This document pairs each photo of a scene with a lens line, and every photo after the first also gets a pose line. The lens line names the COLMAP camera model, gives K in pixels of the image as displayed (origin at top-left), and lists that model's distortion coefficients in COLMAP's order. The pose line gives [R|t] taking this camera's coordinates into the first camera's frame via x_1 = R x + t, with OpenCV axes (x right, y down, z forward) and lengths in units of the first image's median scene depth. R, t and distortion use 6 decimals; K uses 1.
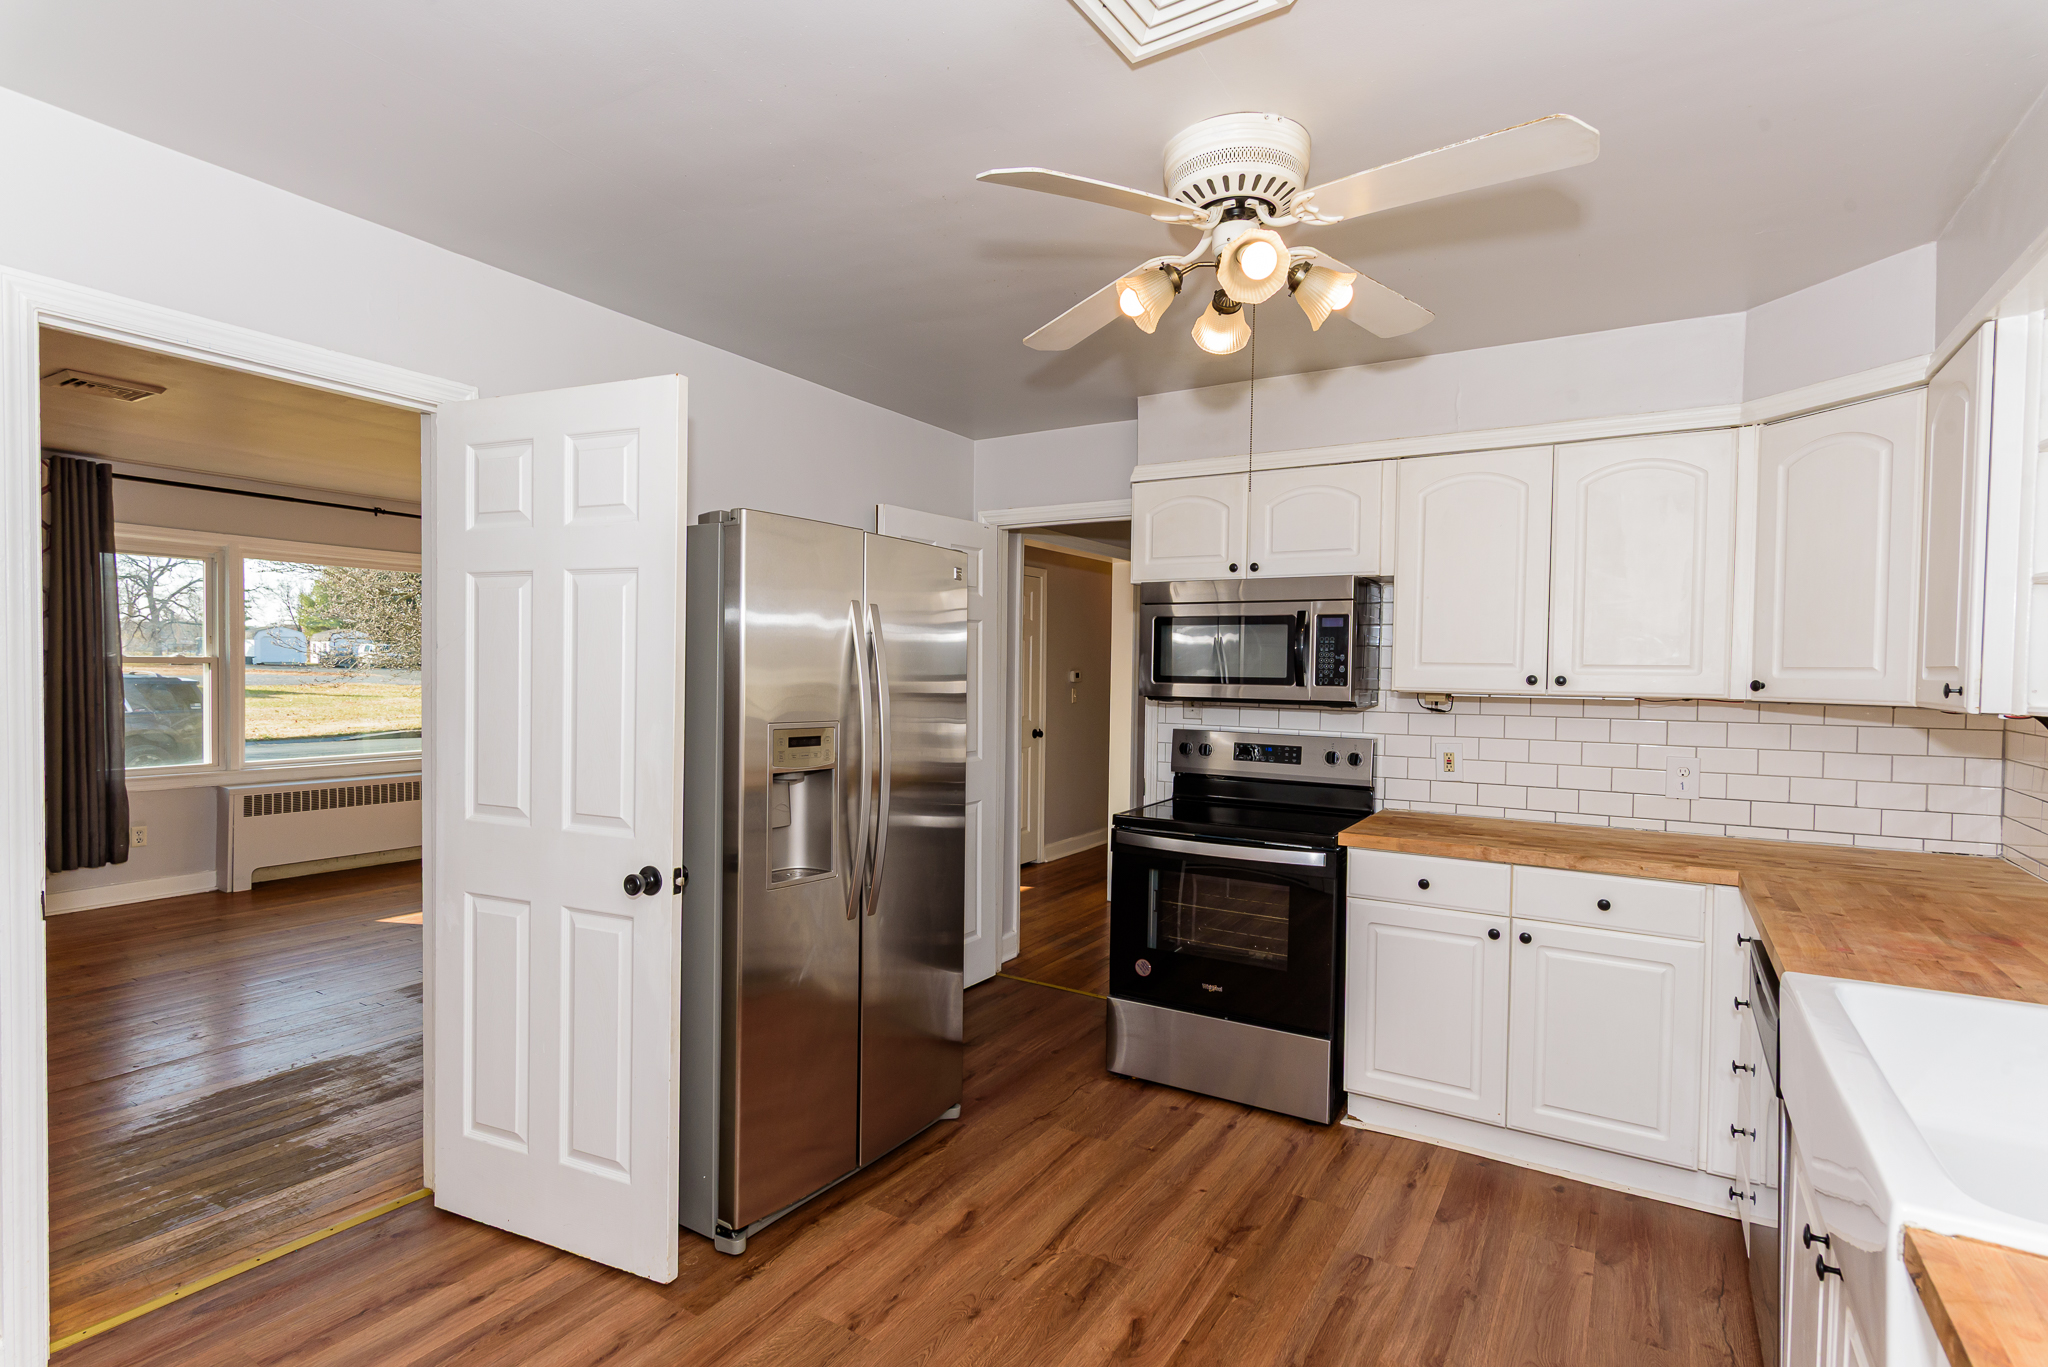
lens RADIAL K [[1028.0, 0, 1076.5], [0, 1028.0, 691.9], [0, 0, 1]] dist [0.003695, -0.000584]
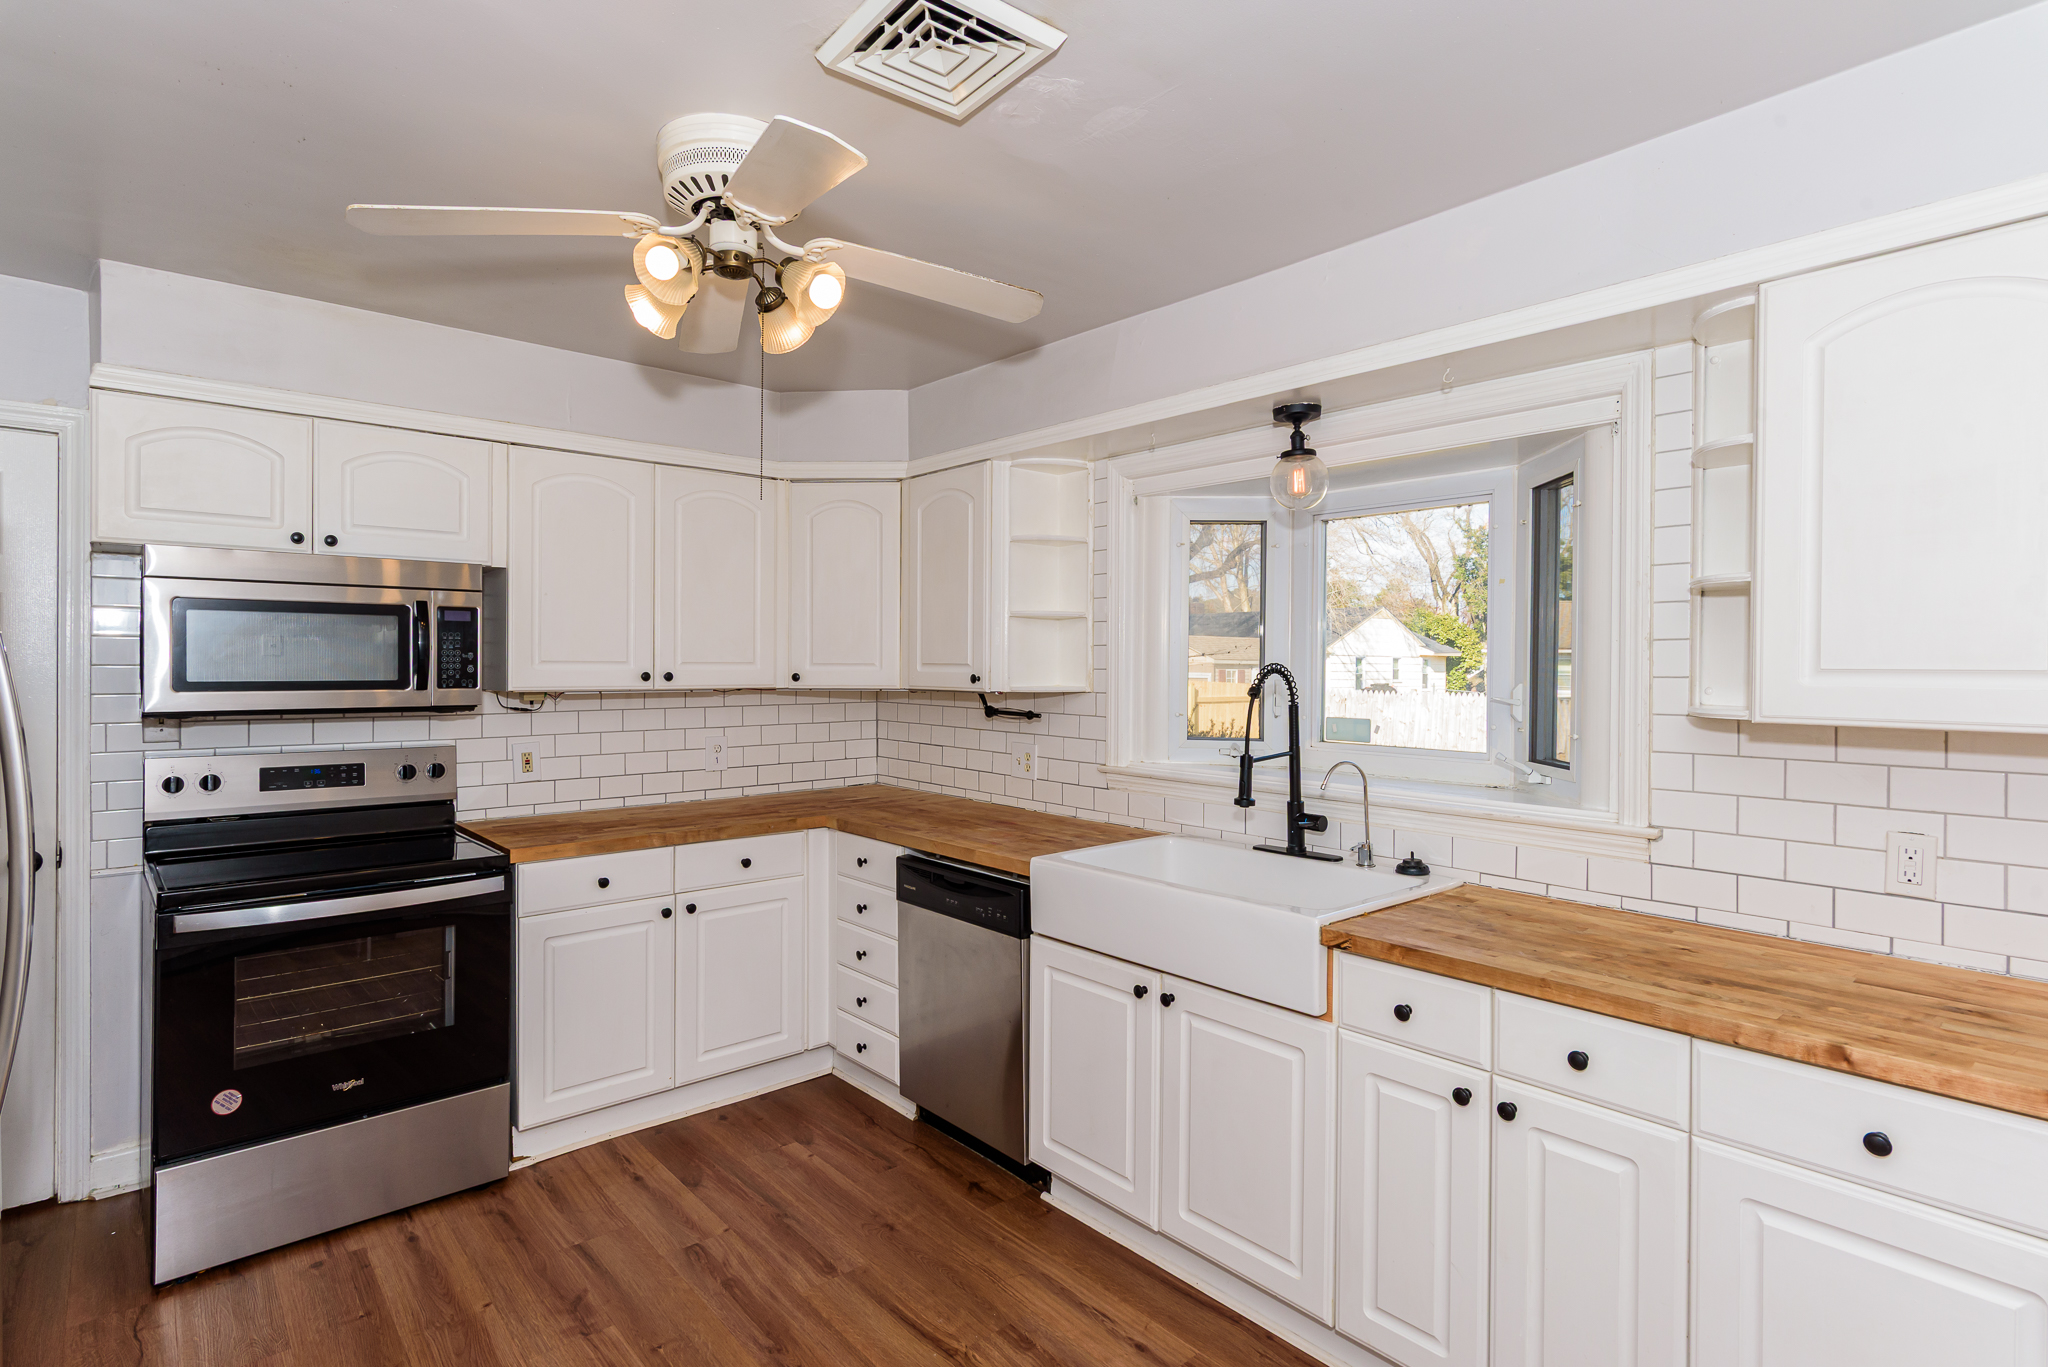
lens RADIAL K [[1028.0, 0, 992.3], [0, 1028.0, 666.8], [0, 0, 1]] dist [0.003695, -0.000584]
pose [[0.307233, -0.014292, 0.951527, -0.462387], [0.023386, 0.999699, 0.007465, -0.020623], [-0.951347, 0.019959, 0.307475, 0.304738]]
